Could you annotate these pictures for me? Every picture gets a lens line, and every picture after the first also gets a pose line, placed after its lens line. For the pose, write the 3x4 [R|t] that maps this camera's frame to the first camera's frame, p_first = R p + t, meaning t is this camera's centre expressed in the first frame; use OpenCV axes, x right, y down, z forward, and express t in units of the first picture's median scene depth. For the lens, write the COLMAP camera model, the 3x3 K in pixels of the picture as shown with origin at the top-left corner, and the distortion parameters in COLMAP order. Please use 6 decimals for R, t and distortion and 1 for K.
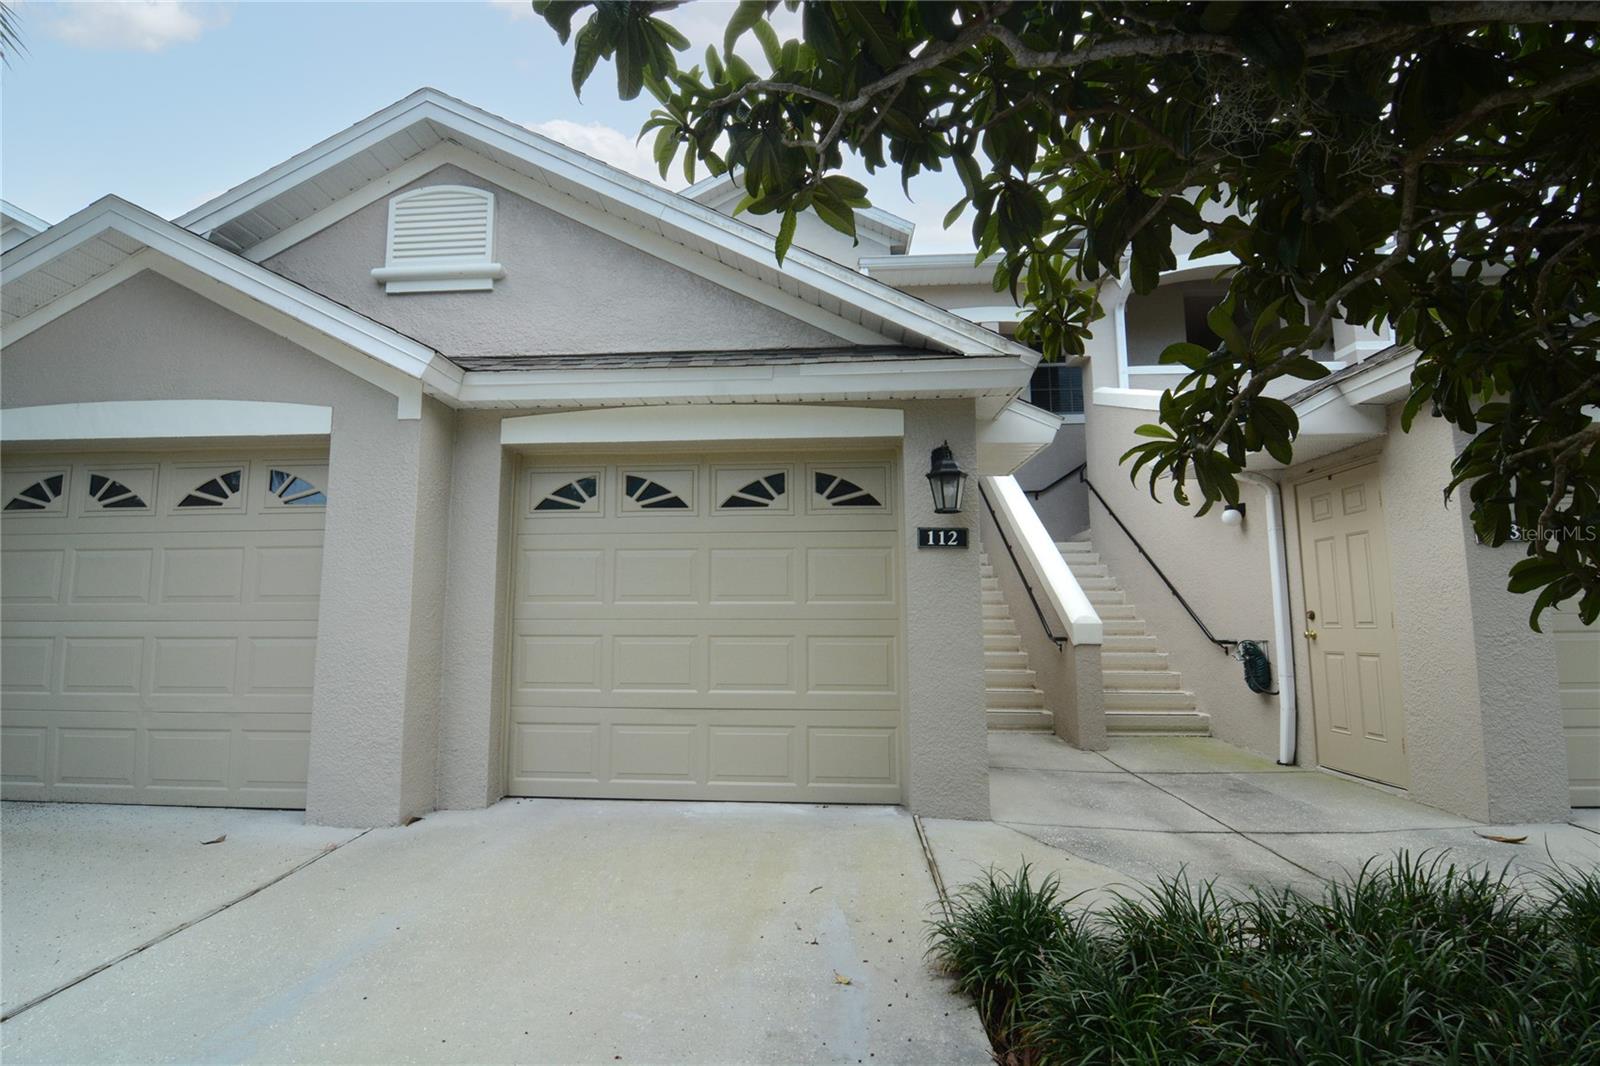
lens RADIAL K [[774.8, 0, 800.0], [0, 774.8, 533.0], [0, 0, 1]] dist [-0.010424, -0.000564]
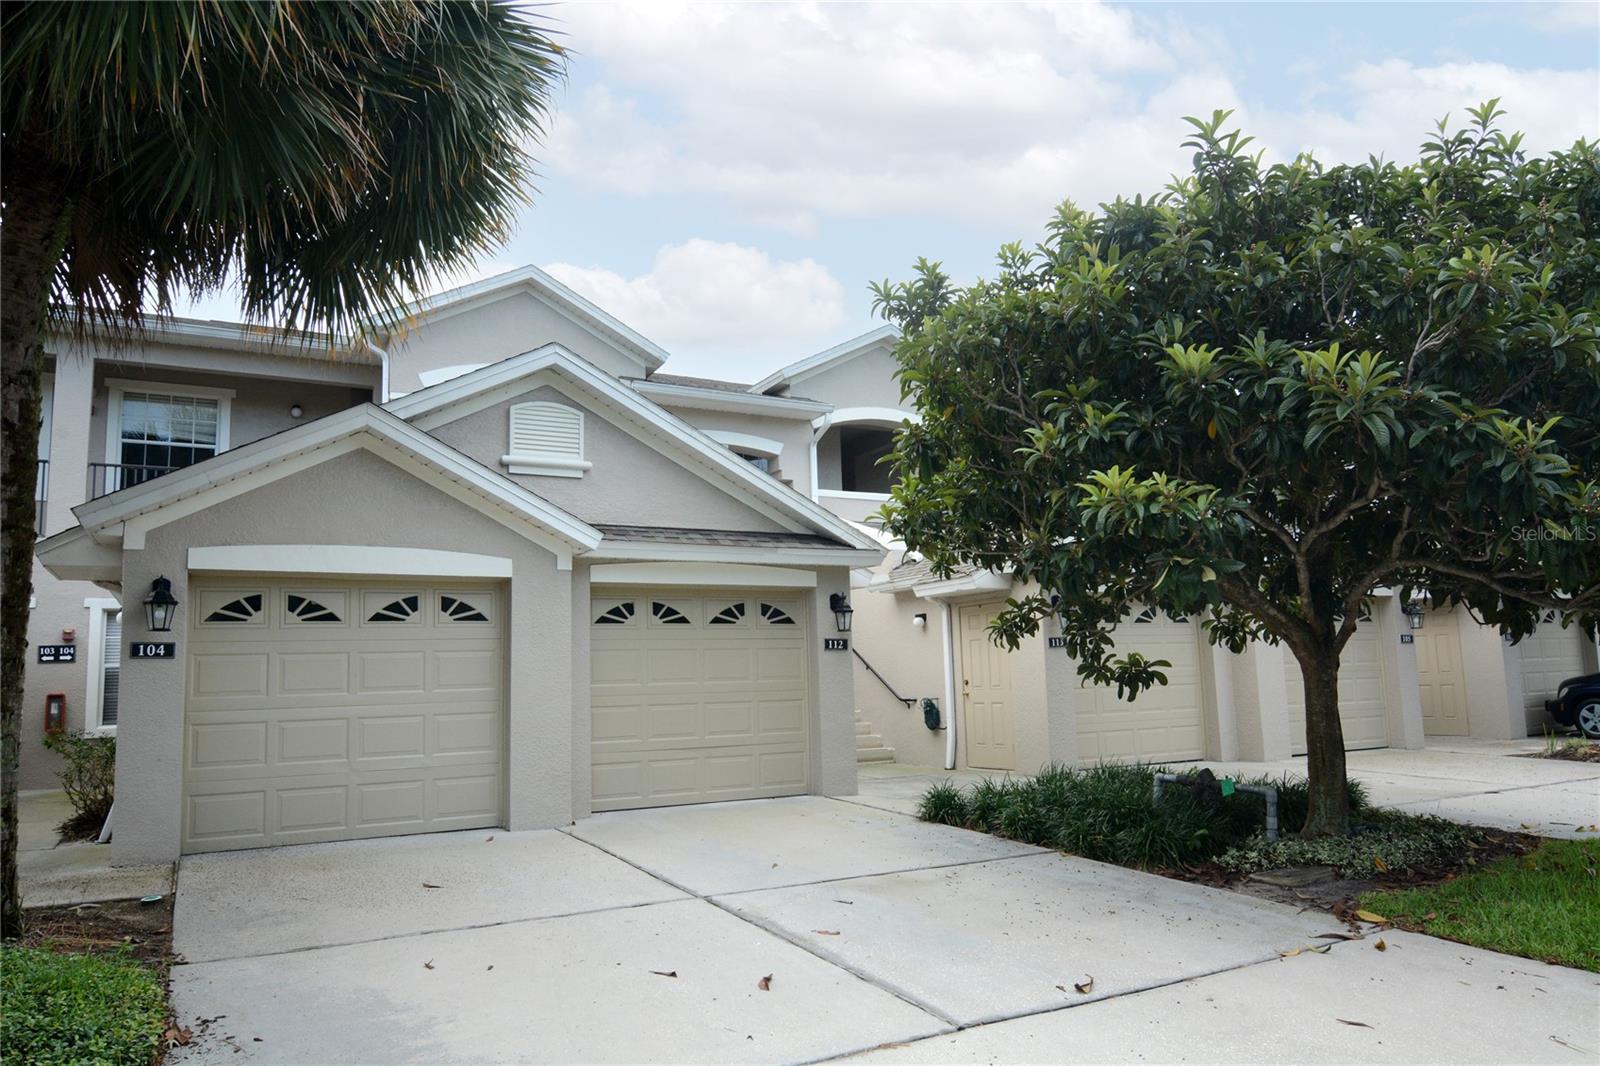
lens RADIAL K [[1092.3, 0, 799.7], [0, 1092.3, 576.5], [0, 0, 1]] dist [0.022847, -0.000174]
pose [[0.832963, 0.031845, 0.552411, -1.231831], [-0.035034, 0.999375, -0.004785, -0.129538], [-0.552218, -0.015367, 0.833558, -1.025605]]
